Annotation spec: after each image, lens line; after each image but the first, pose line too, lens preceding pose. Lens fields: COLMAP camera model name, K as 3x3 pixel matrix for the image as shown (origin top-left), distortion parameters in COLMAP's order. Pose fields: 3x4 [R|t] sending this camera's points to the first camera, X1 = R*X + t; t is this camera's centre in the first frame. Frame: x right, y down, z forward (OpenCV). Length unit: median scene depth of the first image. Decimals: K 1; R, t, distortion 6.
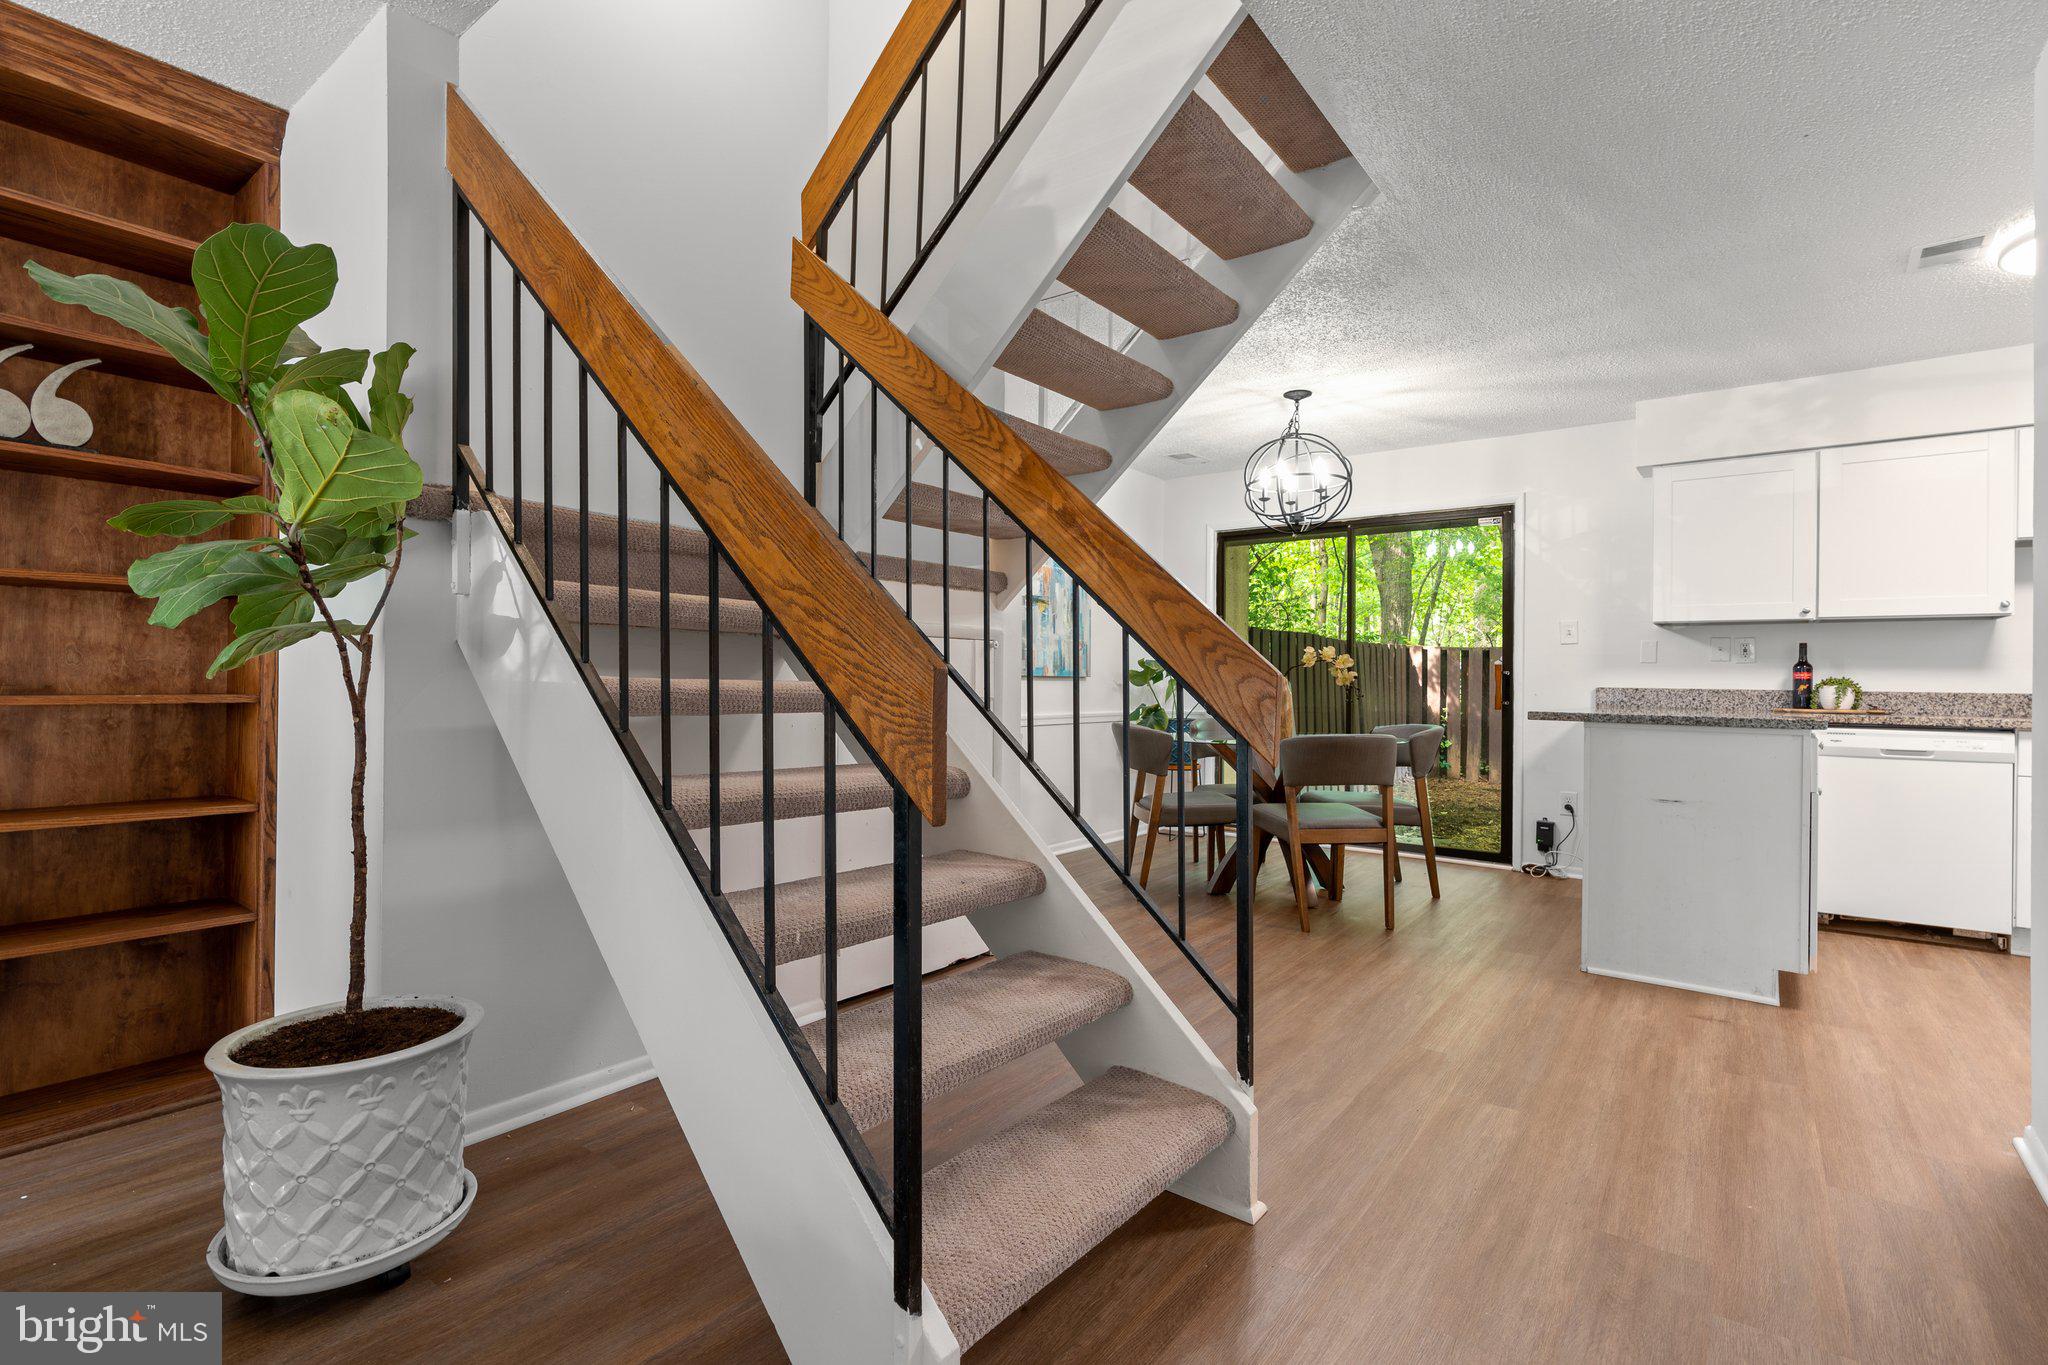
lens RADIAL K [[948.5, 0, 999.9], [0, 948.5, 675.5], [0, 0, 1]] dist [-0.017315, 0.007799]
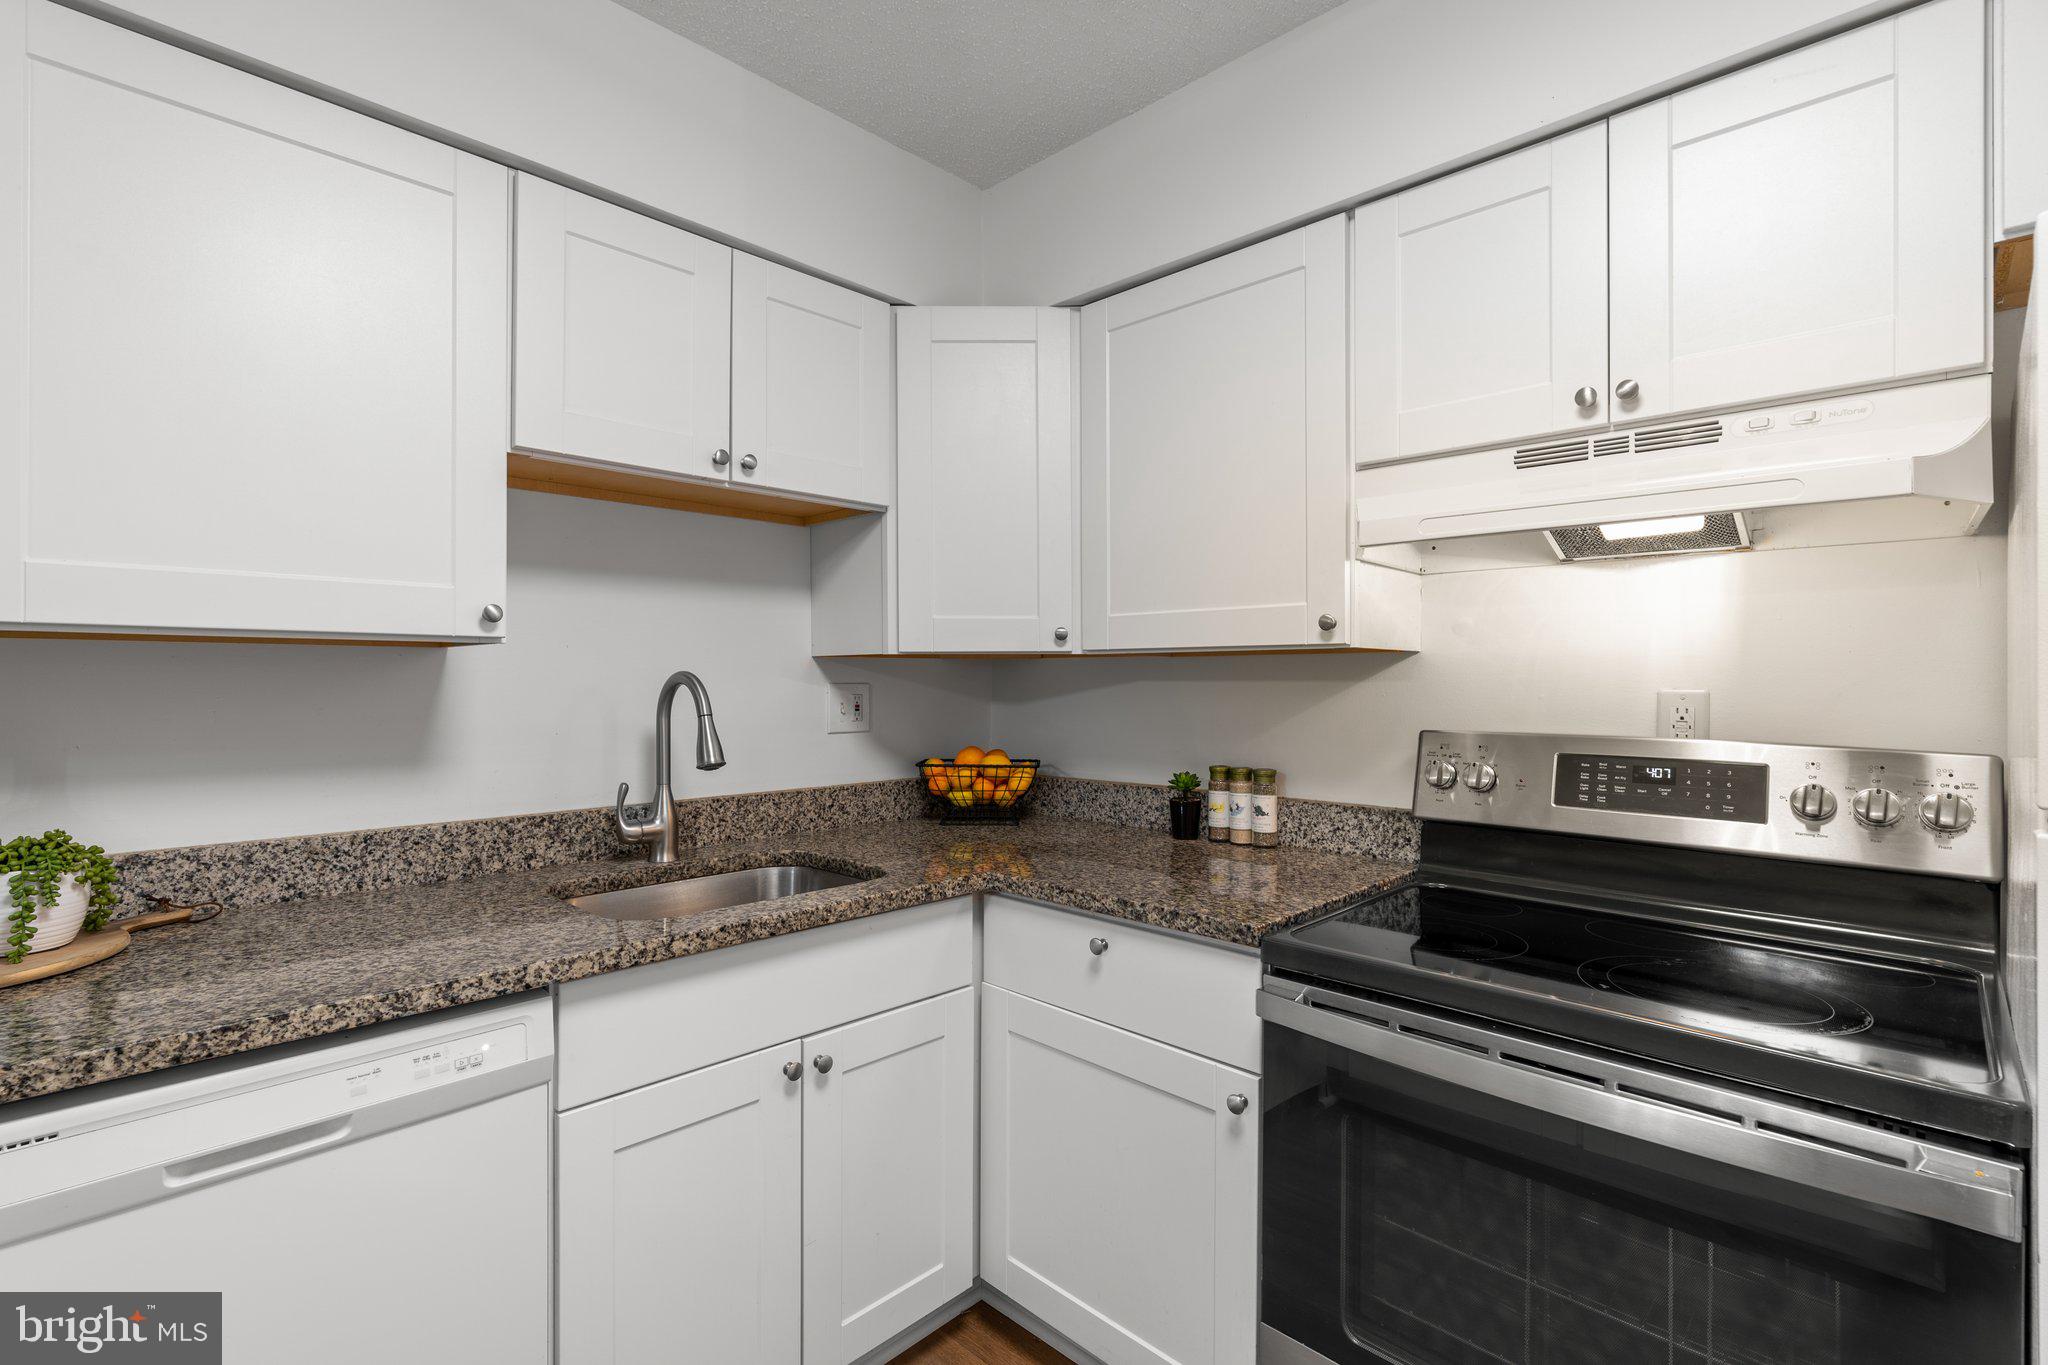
lens RADIAL K [[932.1, 0, 1019.5], [0, 932.1, 677.1], [0, 0, 1]] dist [-0.009098, 0.000806]
pose [[0.100343, -0.010579, 0.994897, 0.634083], [-0.002033, 0.999939, 0.010838, -0.048142], [-0.994951, -0.003110, 0.100316, 0.663055]]
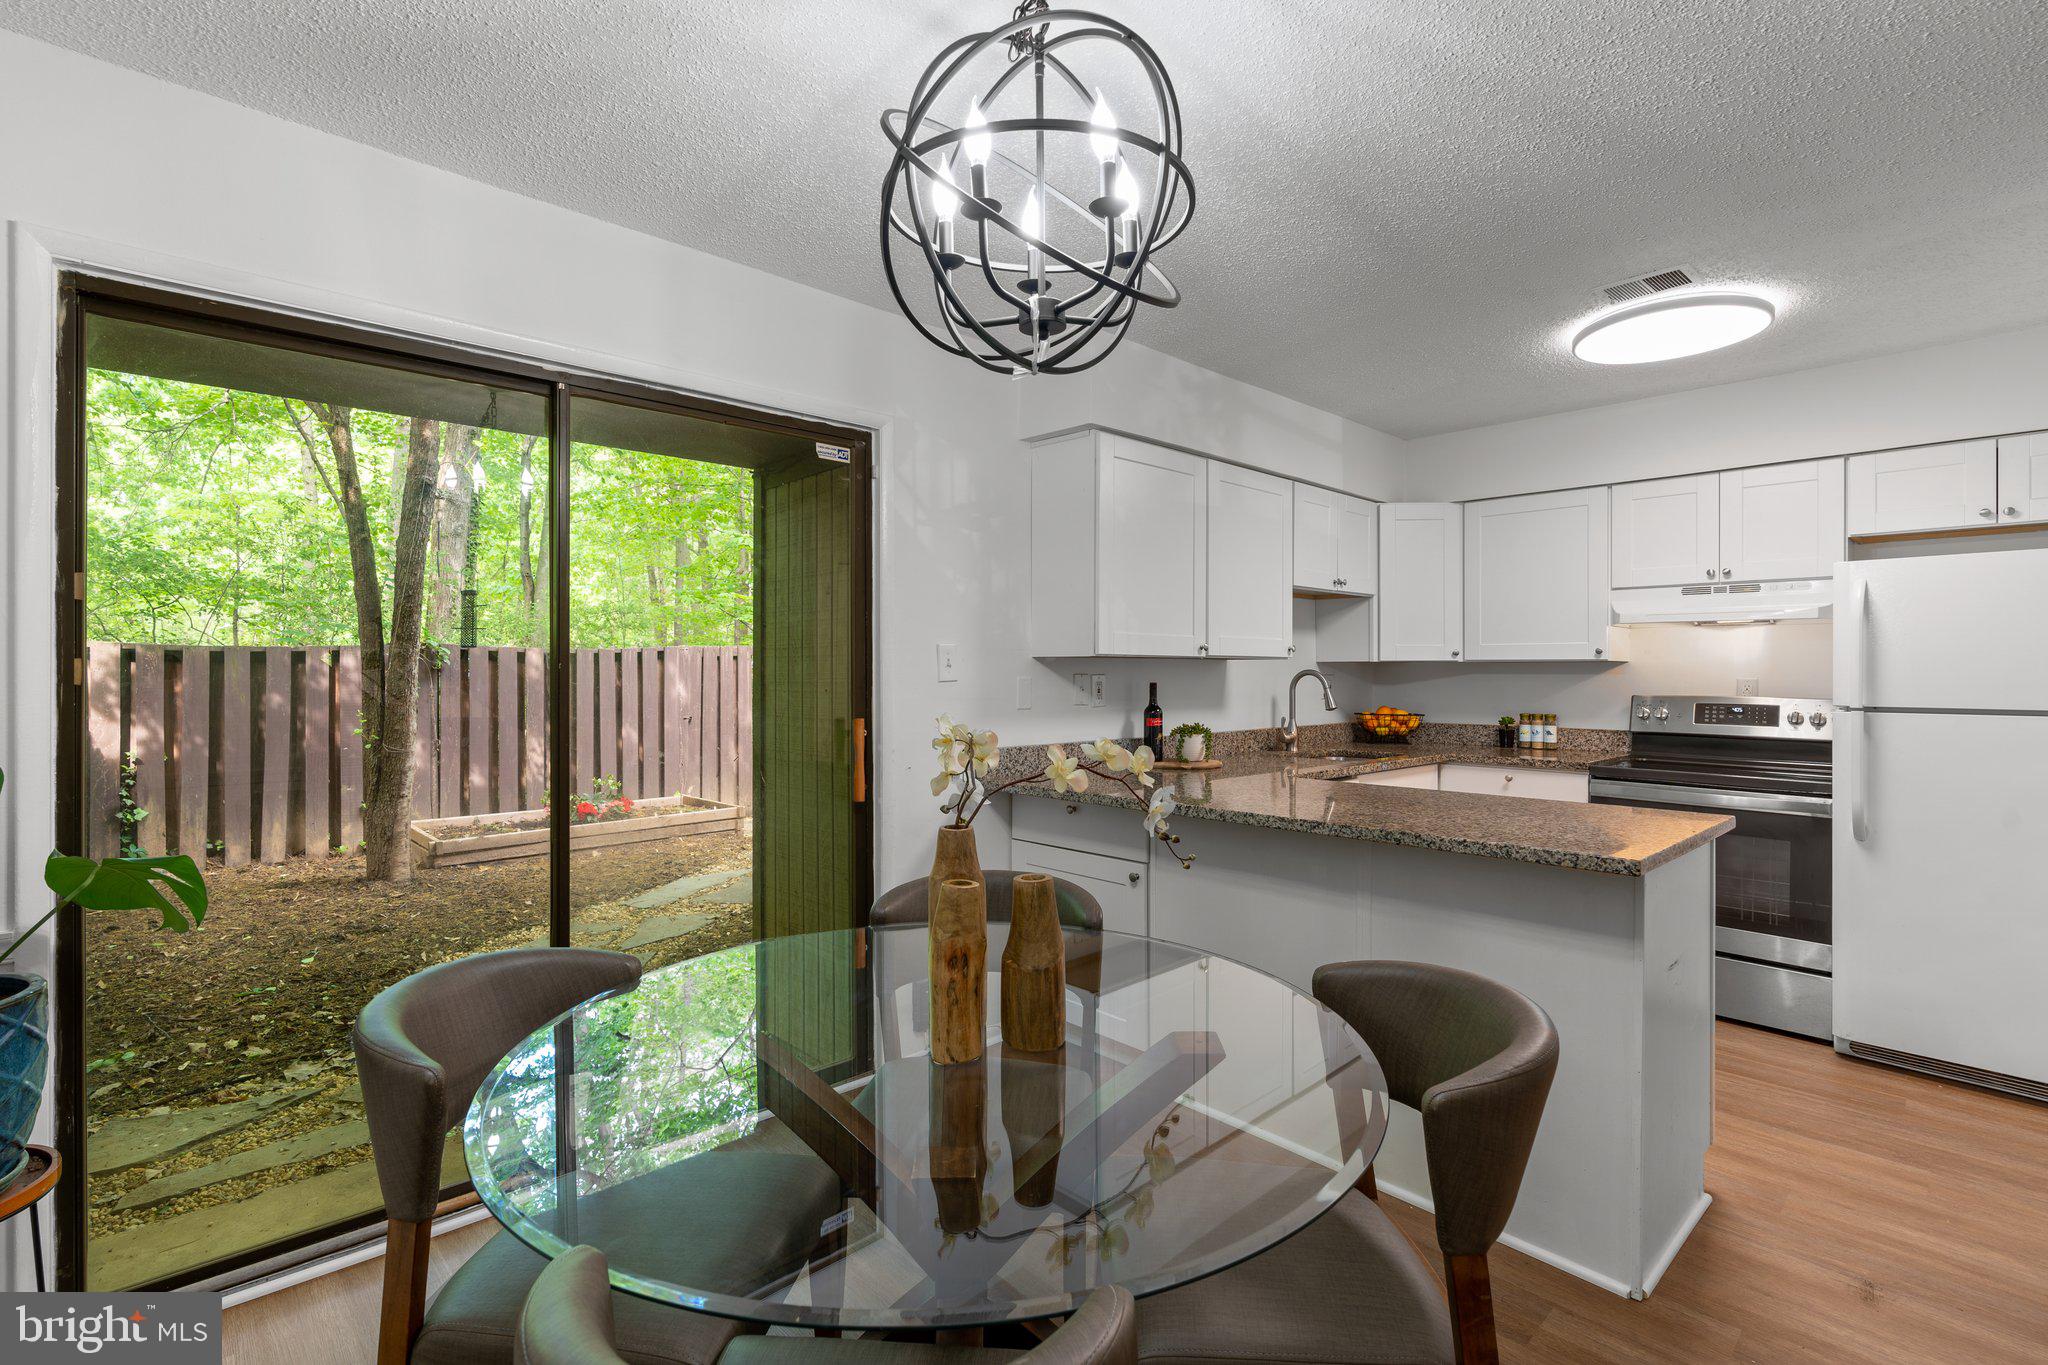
lens RADIAL K [[935.1, 0, 1014.4], [0, 935.1, 664.8], [0, 0, 1]] dist [-0.003593, -0.000410]
pose [[0.148900, -0.007427, 0.988824, 0.008332], [-0.002750, 0.999965, 0.007924, -0.058167], [-0.988848, -0.003899, 0.148875, 1.016657]]
